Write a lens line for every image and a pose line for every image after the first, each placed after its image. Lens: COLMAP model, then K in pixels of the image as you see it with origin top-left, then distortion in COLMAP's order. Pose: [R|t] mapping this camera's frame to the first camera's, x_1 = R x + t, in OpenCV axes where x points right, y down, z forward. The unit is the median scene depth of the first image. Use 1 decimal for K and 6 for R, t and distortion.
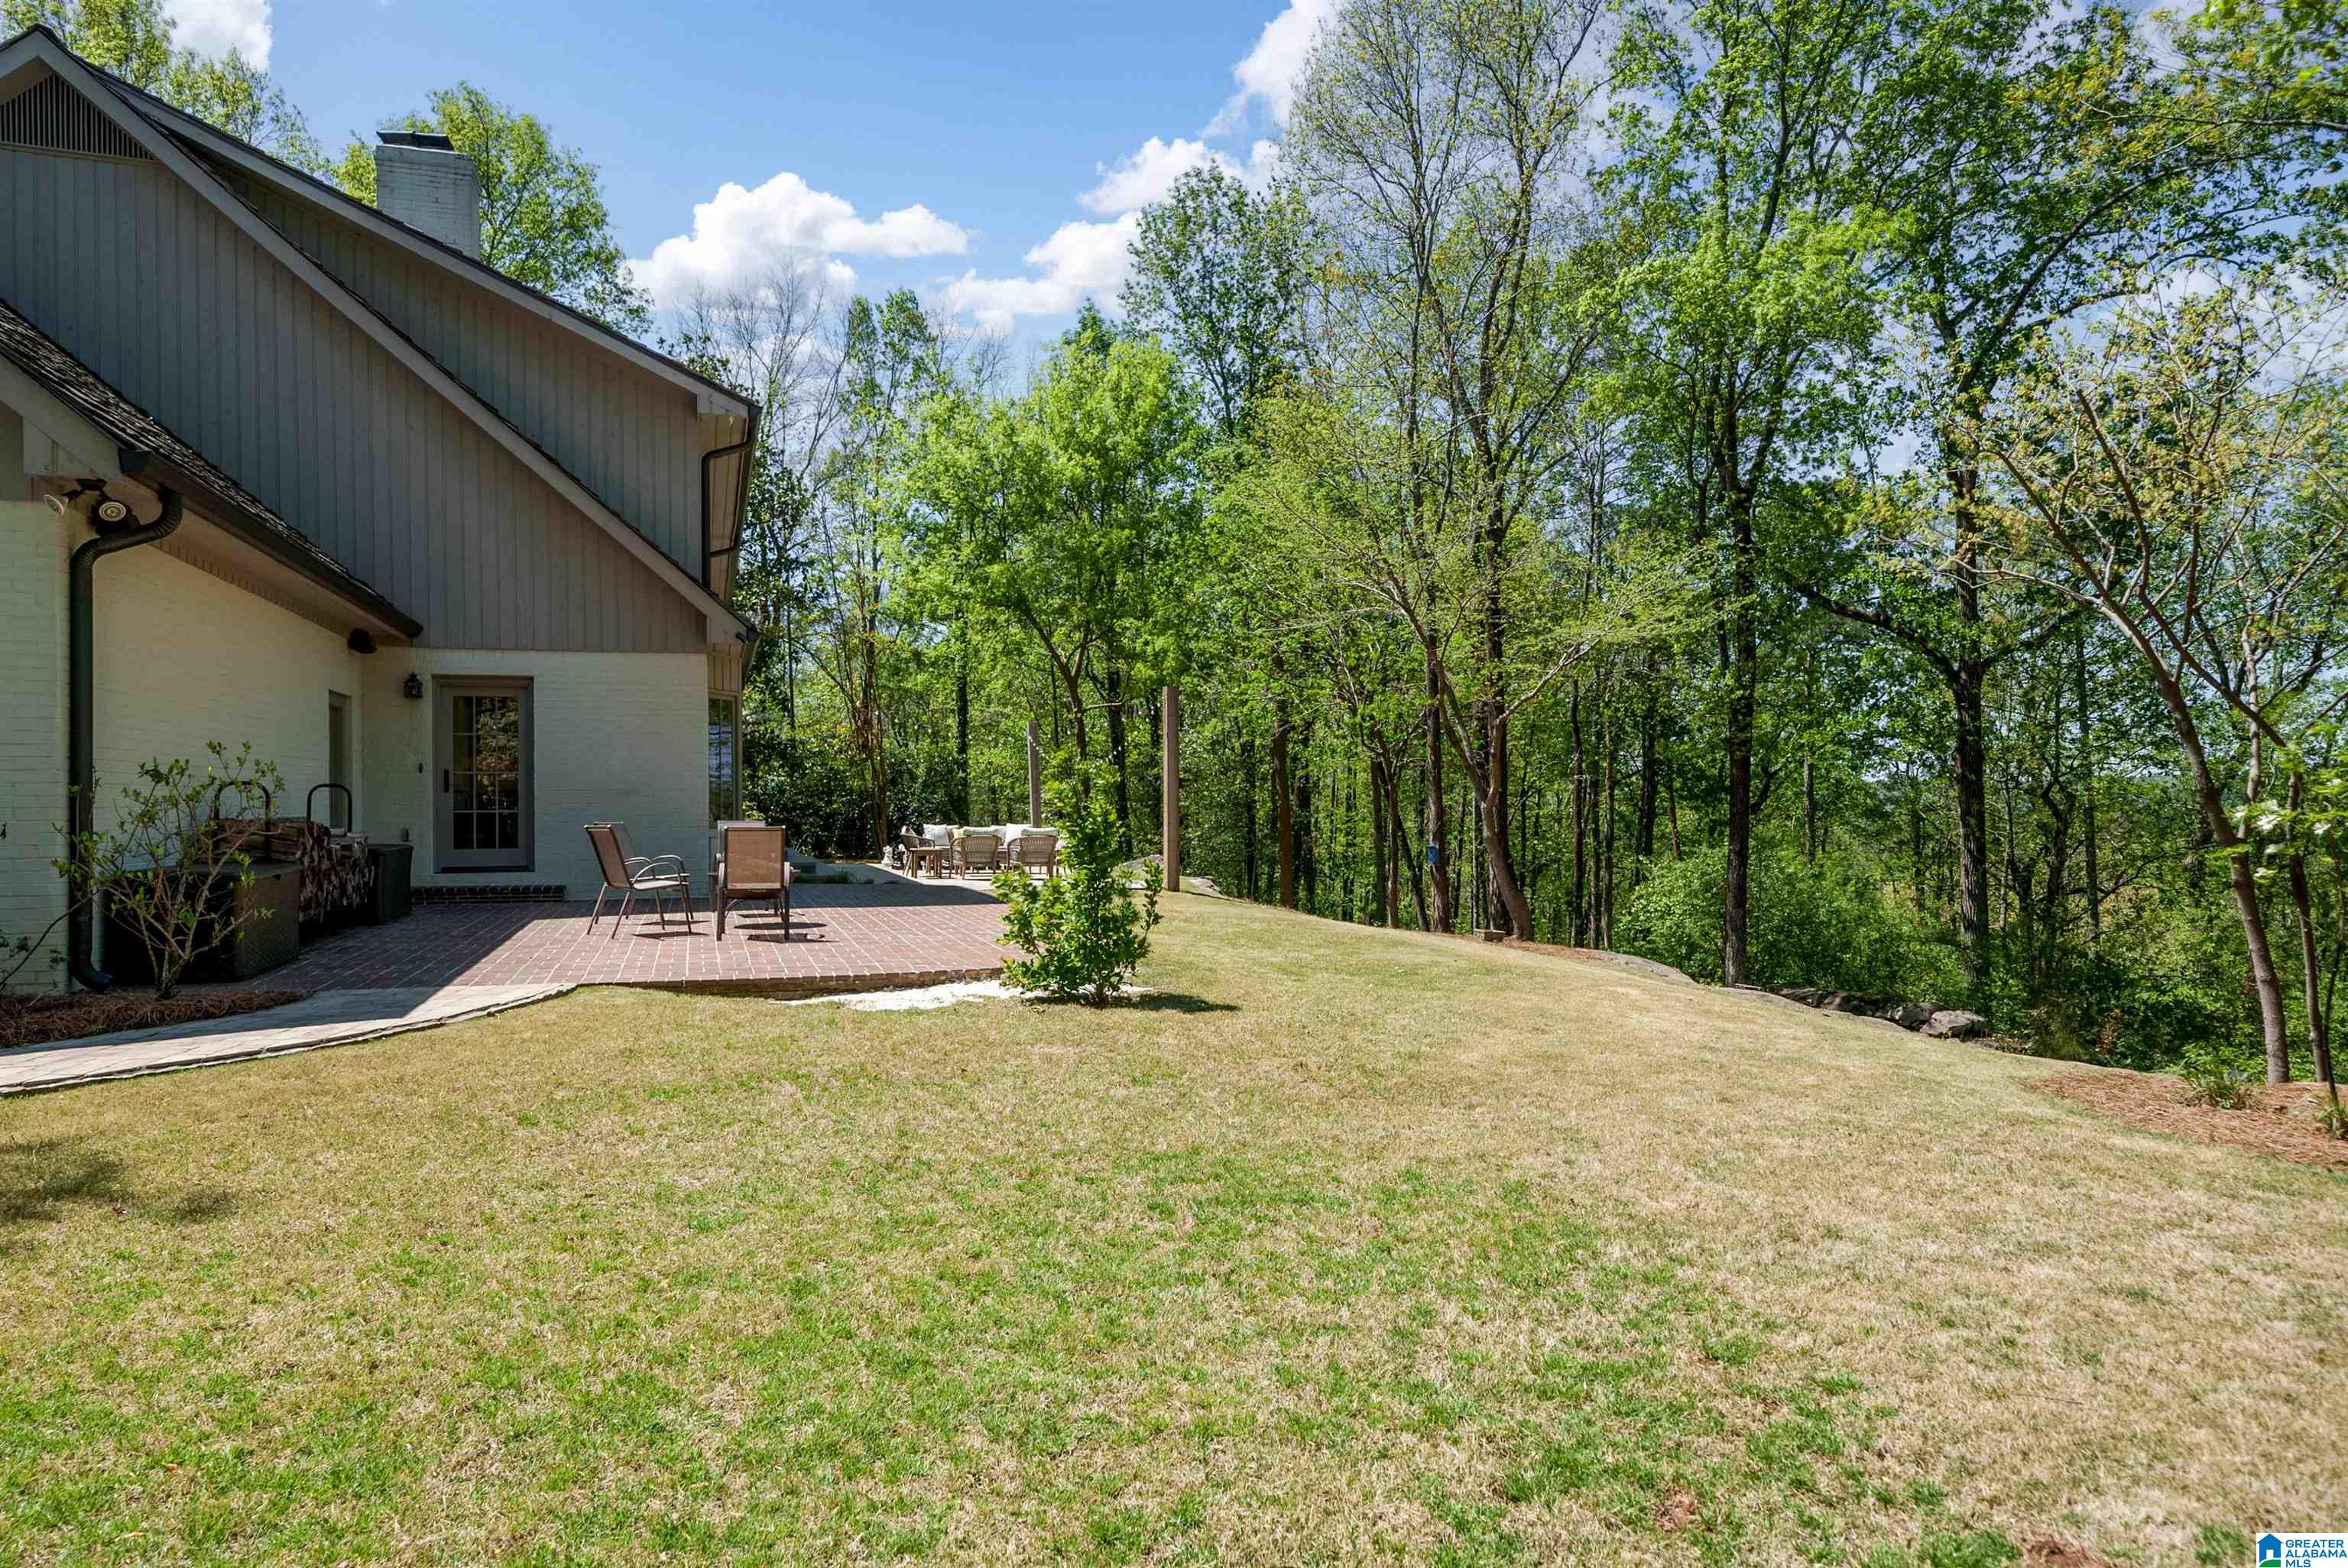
lens RADIAL K [[1458.4, 0, 1173.1], [0, 1458.4, 782.5], [0, 0, 1]] dist [0.002688, 0.002068]
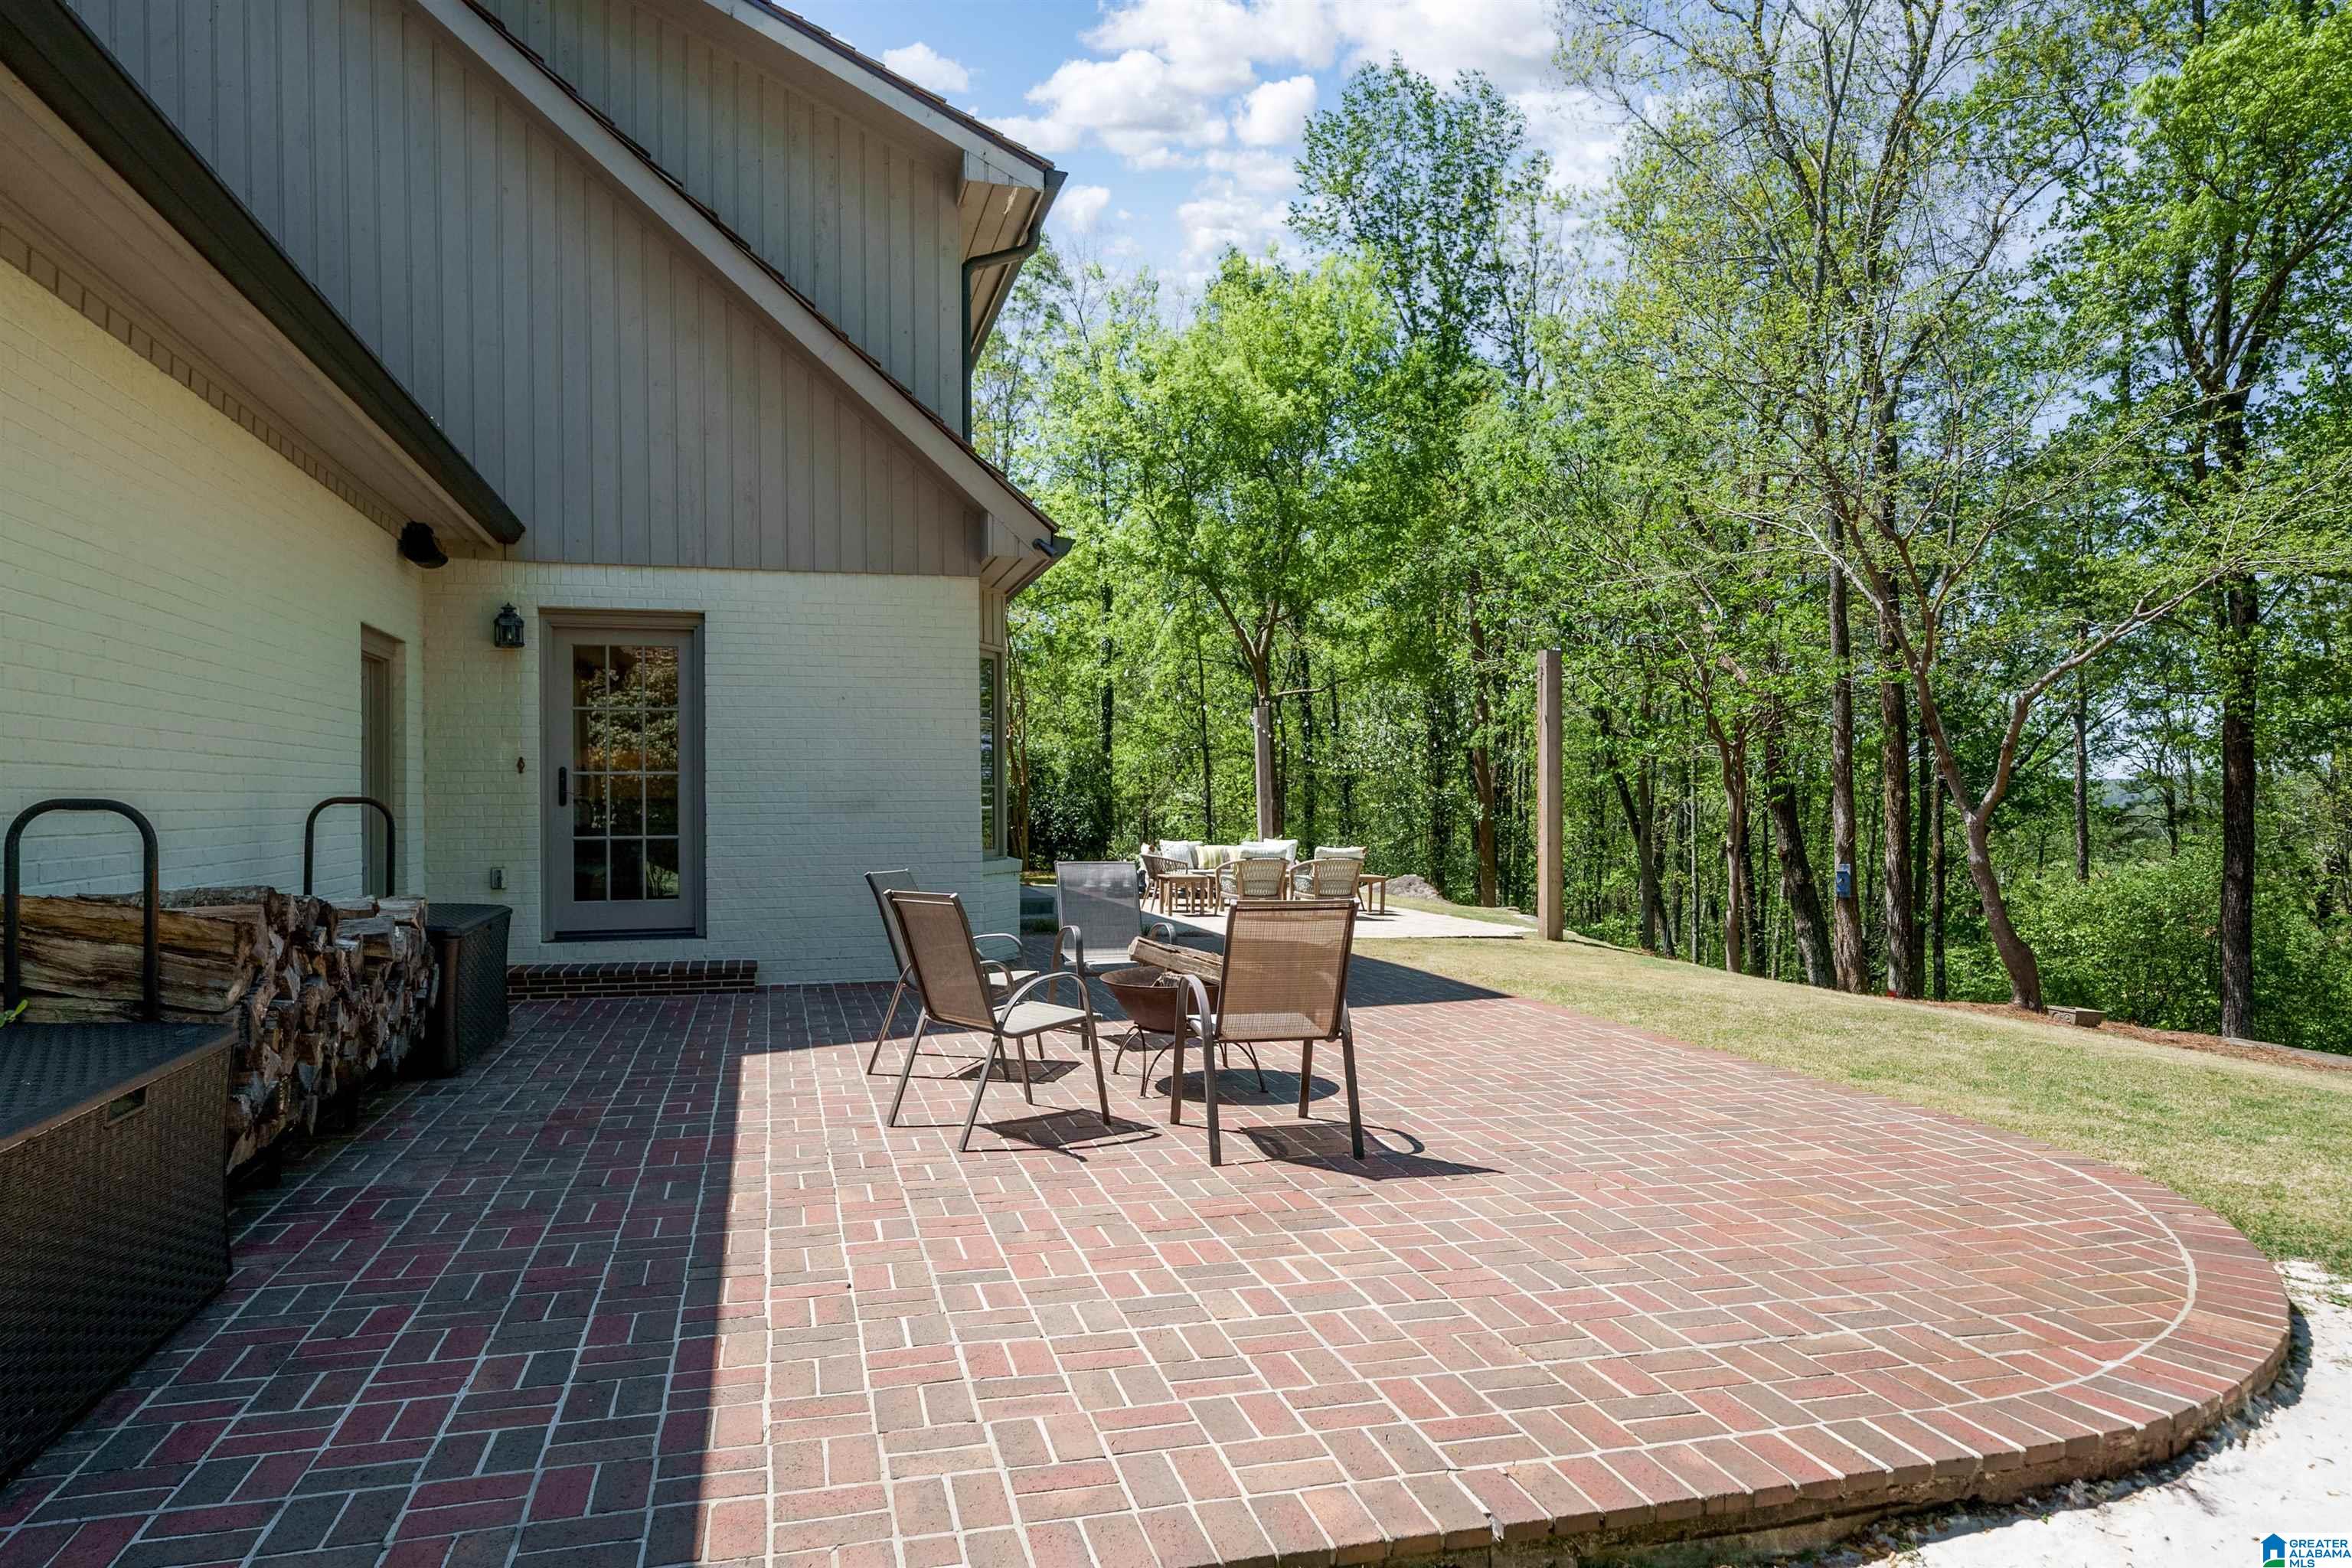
lens RADIAL K [[1461.1, 0, 1174.2], [0, 1461.1, 789.7], [0, 0, 1]] dist [0.002688, 0.002068]
pose [[0.998995, 0.001536, -0.044801, -0.220480], [-0.001272, 0.999982, 0.005917, -0.003728], [0.044810, -0.005854, 0.998978, 0.412580]]
